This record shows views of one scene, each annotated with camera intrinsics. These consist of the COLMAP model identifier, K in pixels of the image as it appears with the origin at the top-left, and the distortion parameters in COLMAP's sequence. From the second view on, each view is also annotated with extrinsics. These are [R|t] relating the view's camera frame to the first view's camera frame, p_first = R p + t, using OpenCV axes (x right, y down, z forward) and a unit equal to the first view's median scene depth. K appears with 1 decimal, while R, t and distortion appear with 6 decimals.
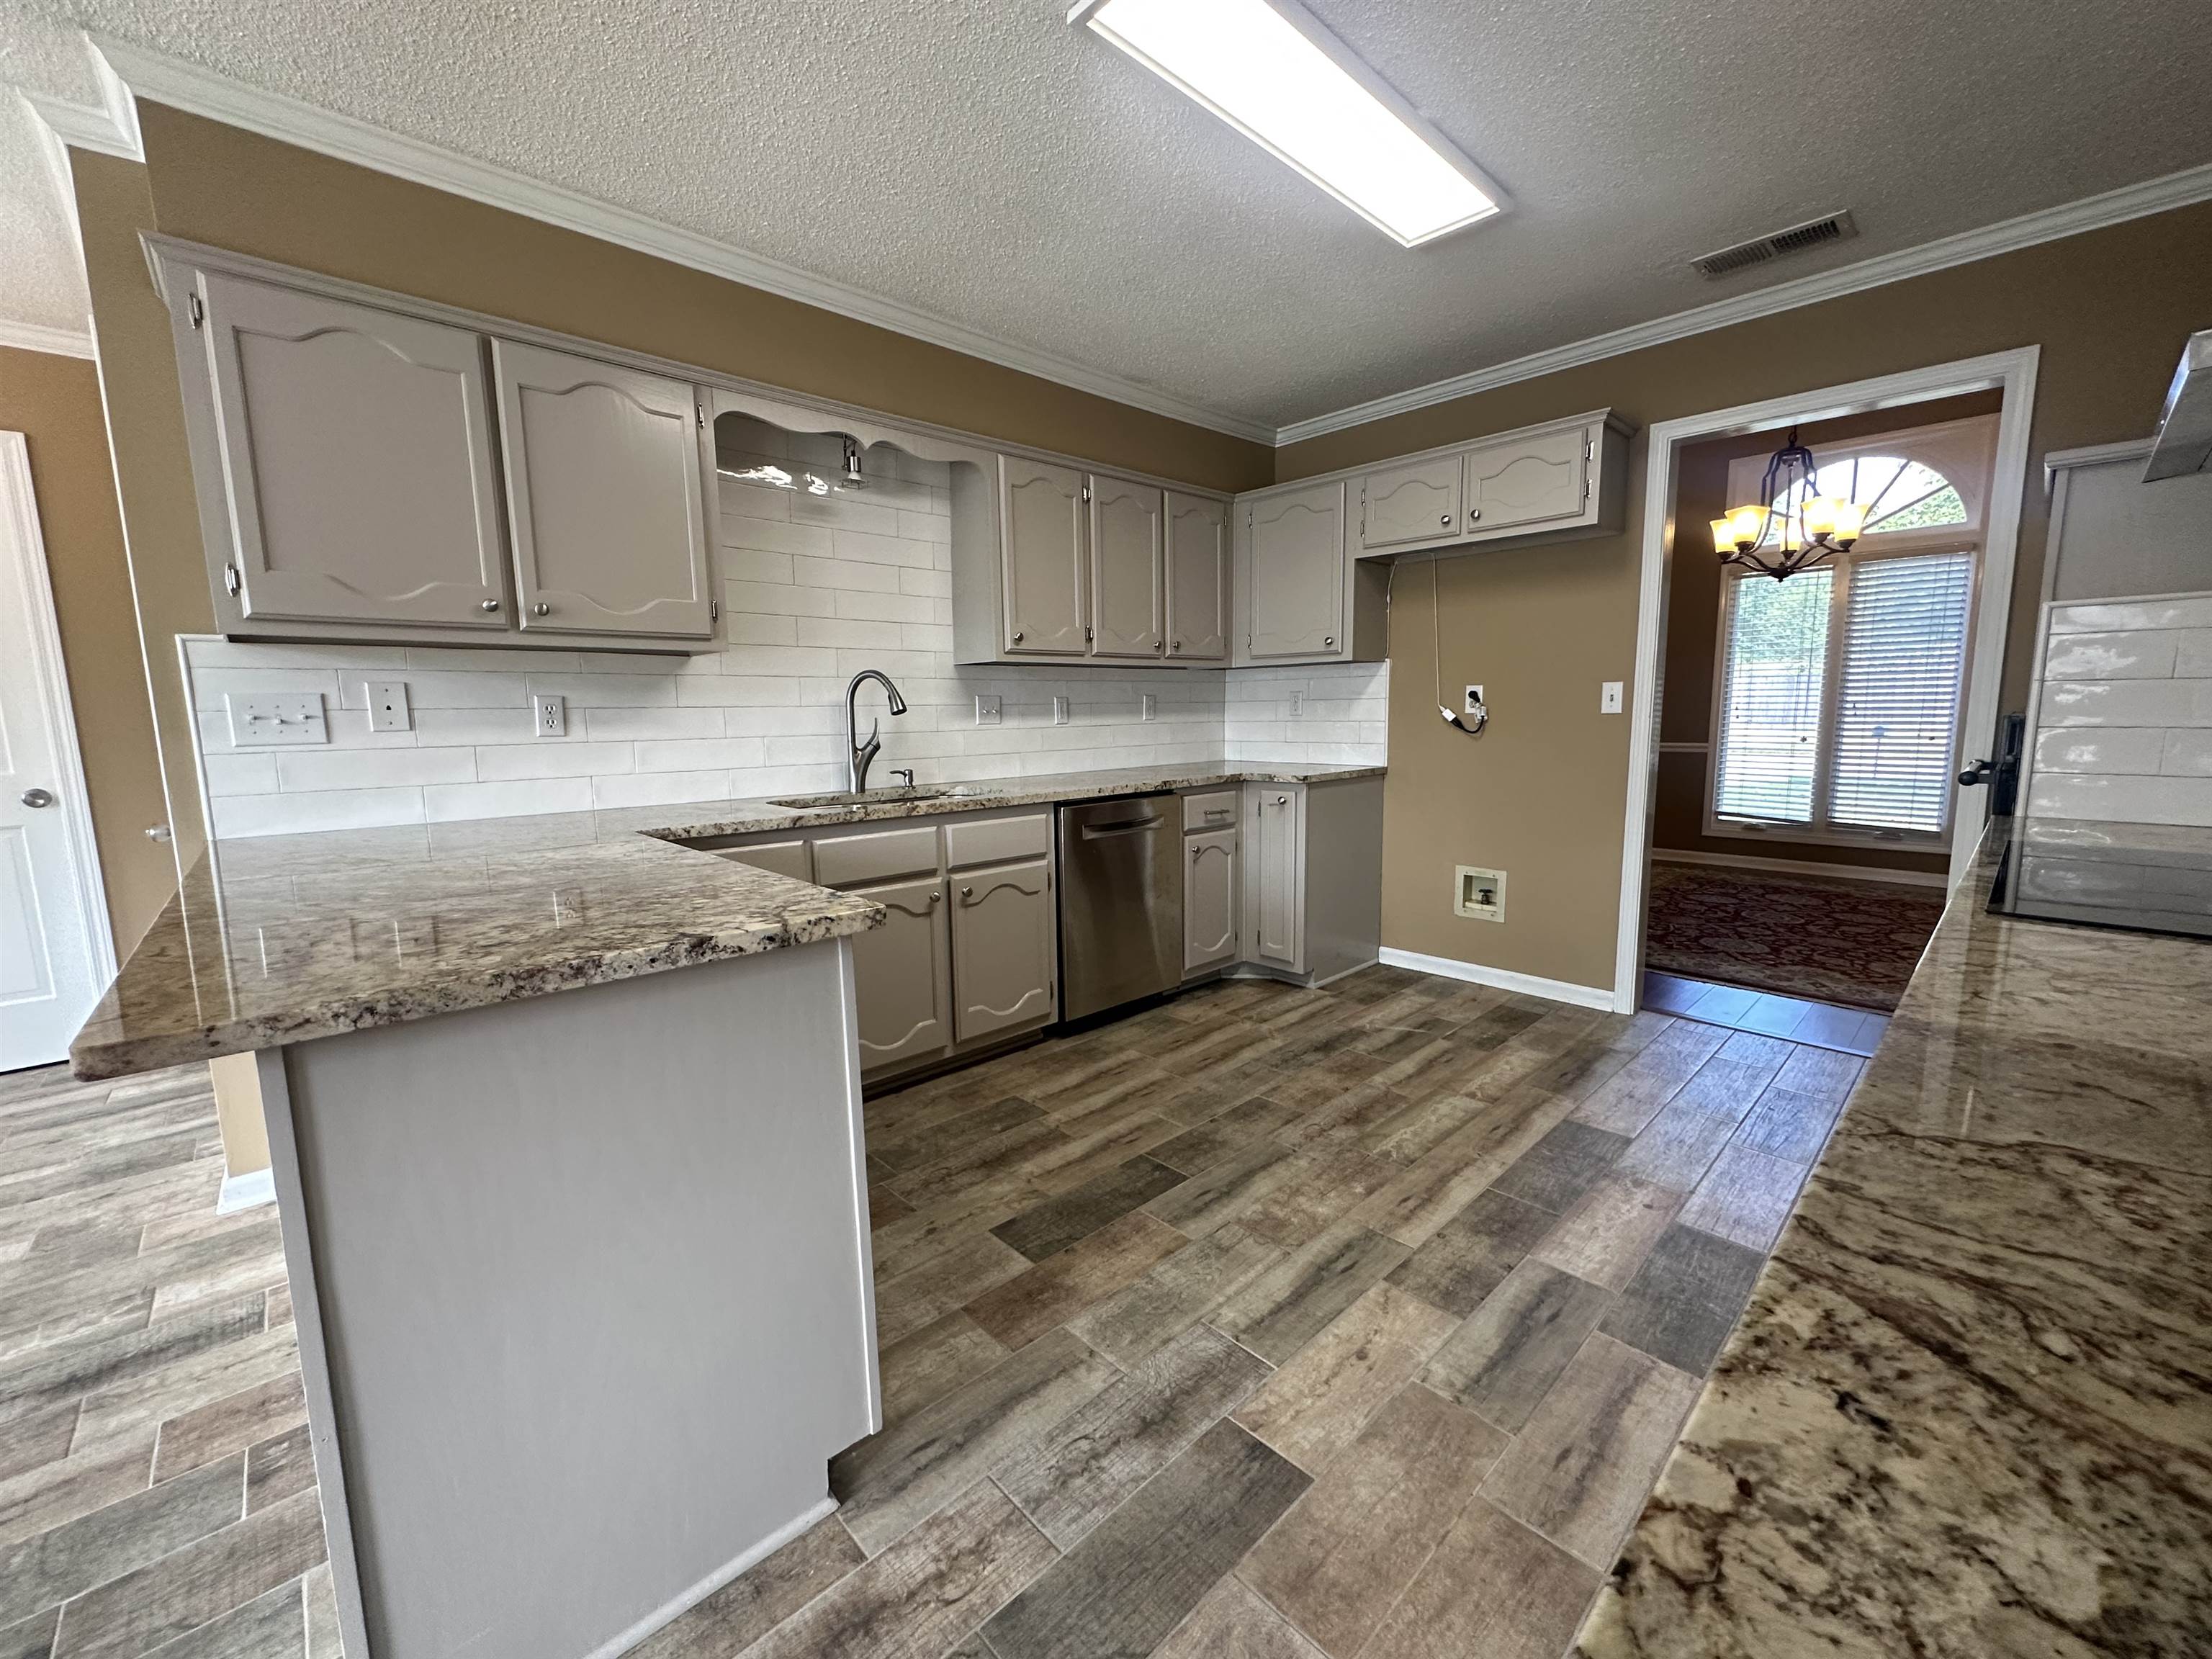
lens RADIAL K [[882.3, 0, 1105.4], [0, 882.3, 826.6], [0, 0, 1]] dist [-0.002120, 0.000576]
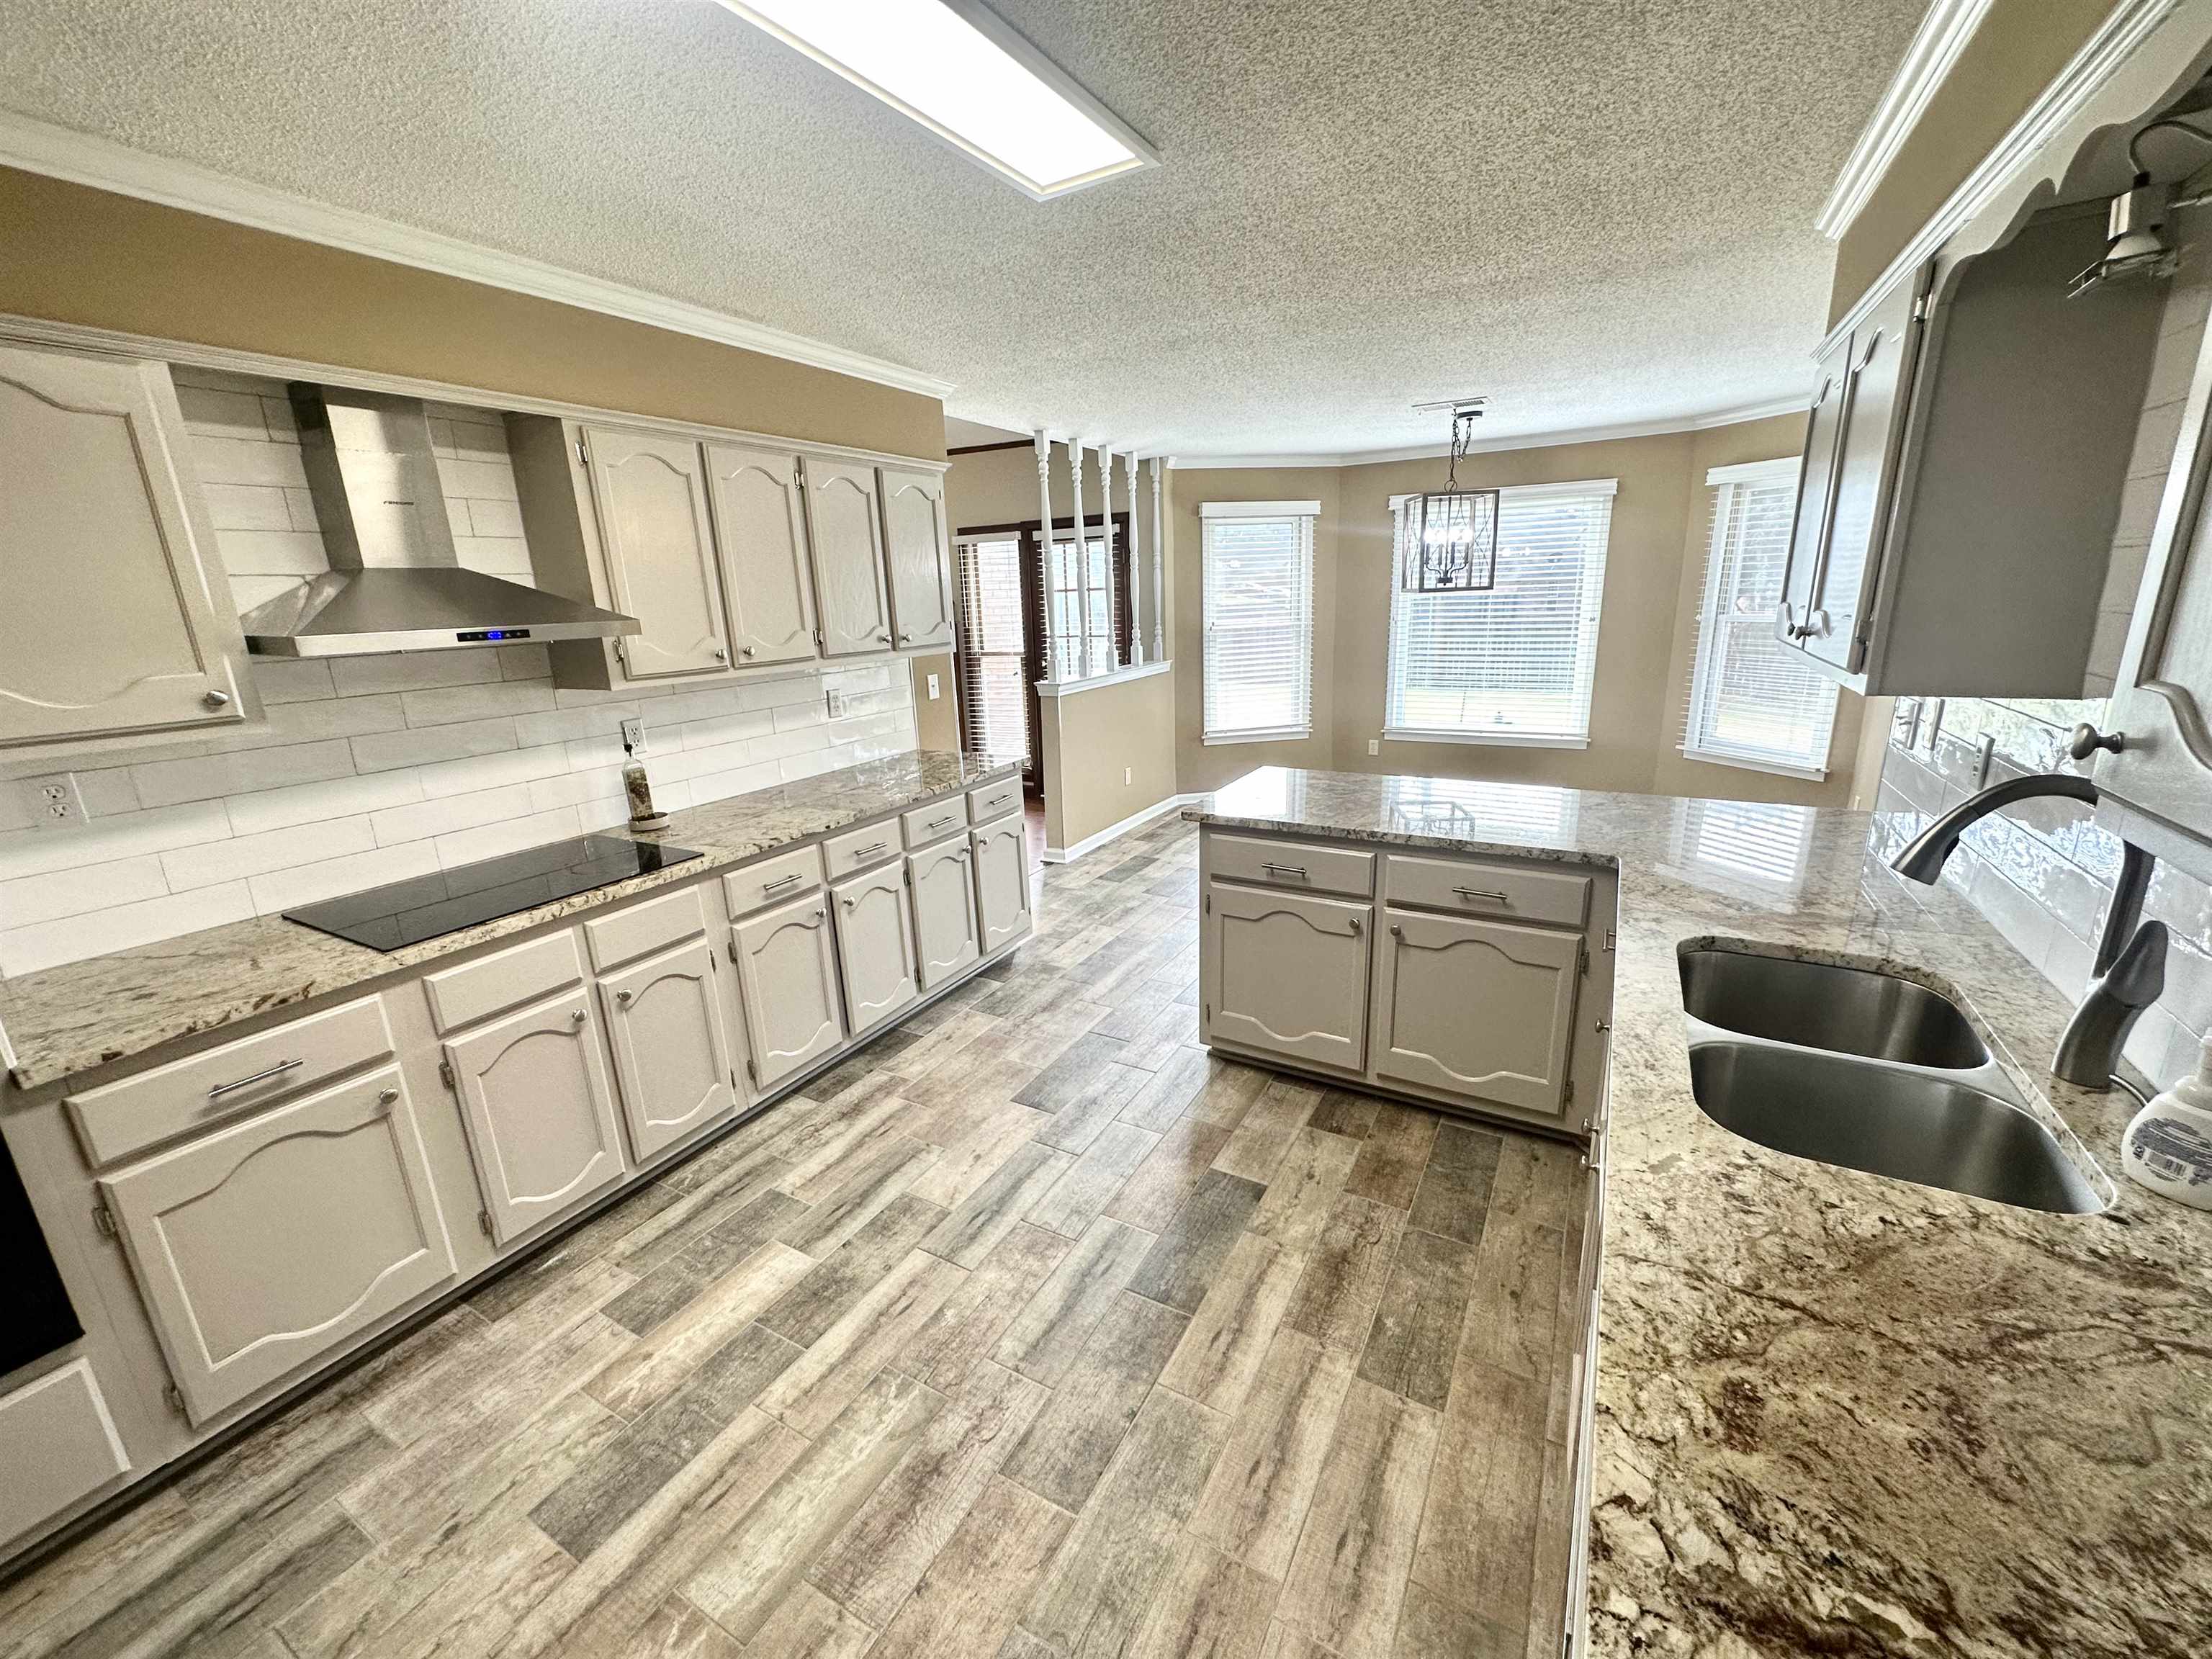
lens RADIAL K [[882.3, 0, 1105.4], [0, 882.3, 826.6], [0, 0, 1]] dist [-0.002120, 0.000576]
pose [[-0.954725, 0.122751, -0.270983, 0.322376], [0.008701, 0.922034, 0.387010, -0.430261], [0.297362, 0.367131, -0.881358, 1.696142]]
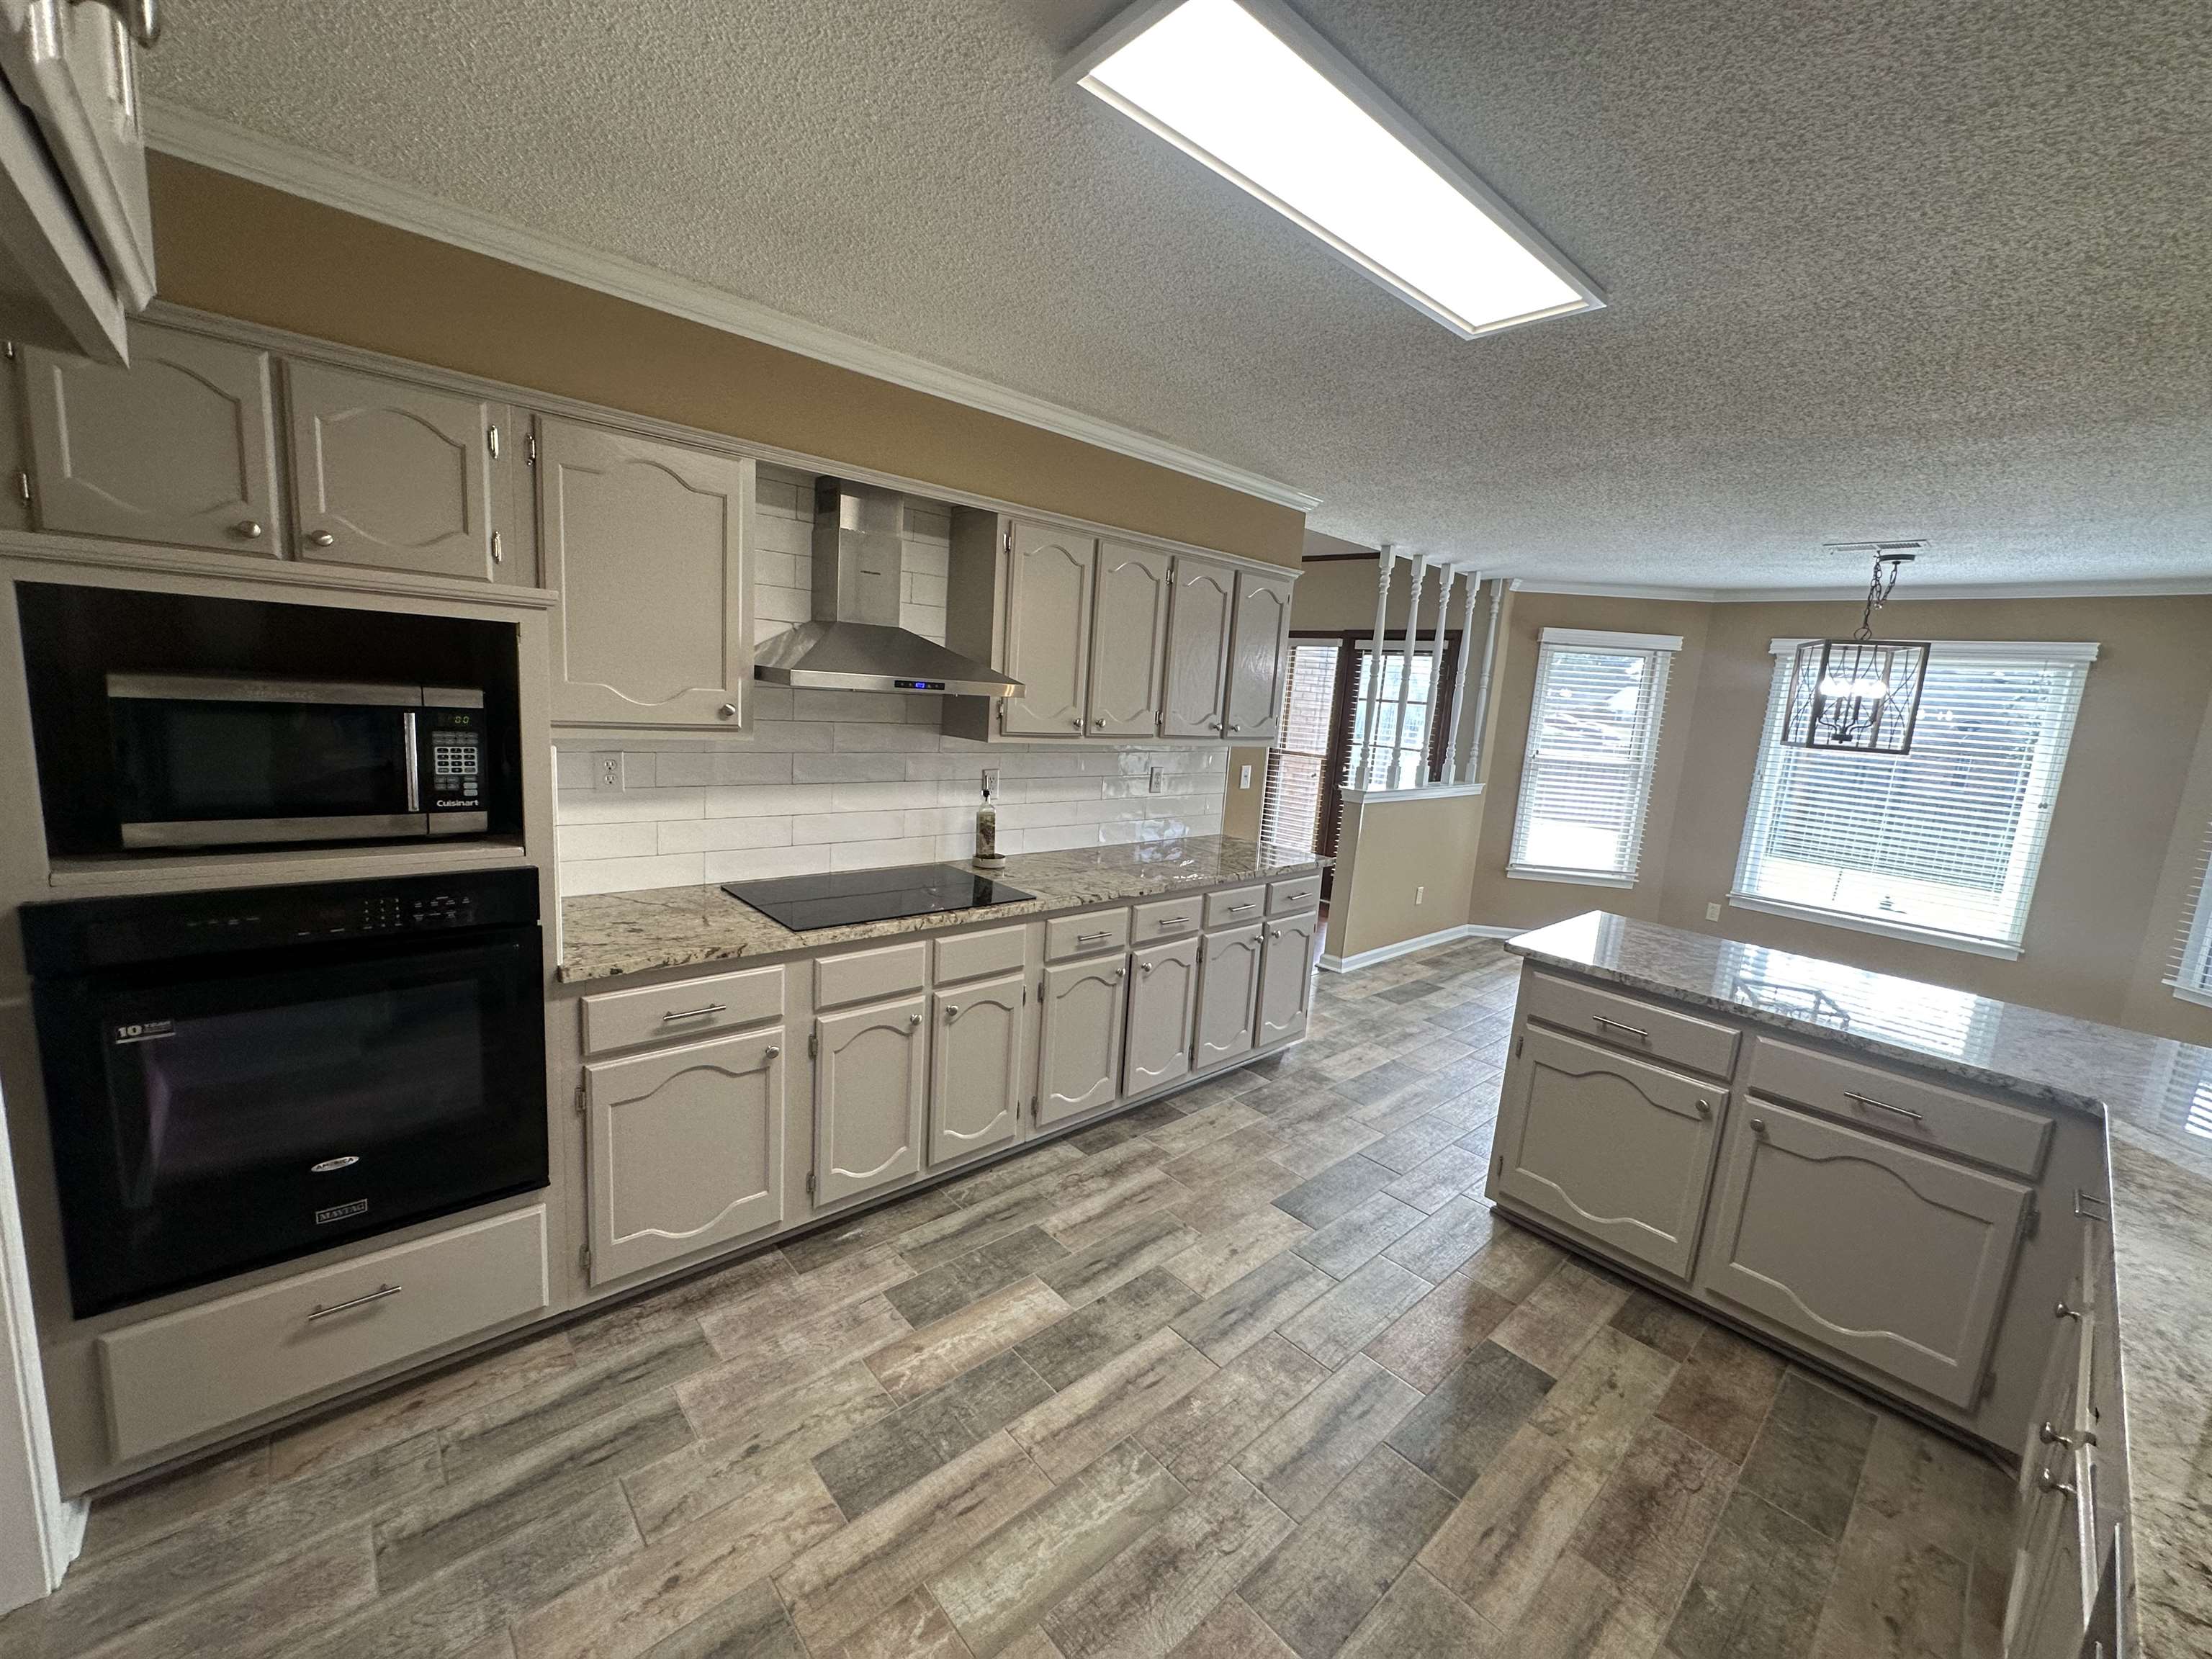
lens RADIAL K [[882.3, 0, 1105.4], [0, 882.3, 826.6], [0, 0, 1]] dist [-0.002120, 0.000576]
pose [[-0.998196, -0.059389, 0.008798, 0.412696], [-0.054181, 0.954235, 0.294110, -0.430434], [-0.025863, 0.293103, -0.955731, 1.714220]]
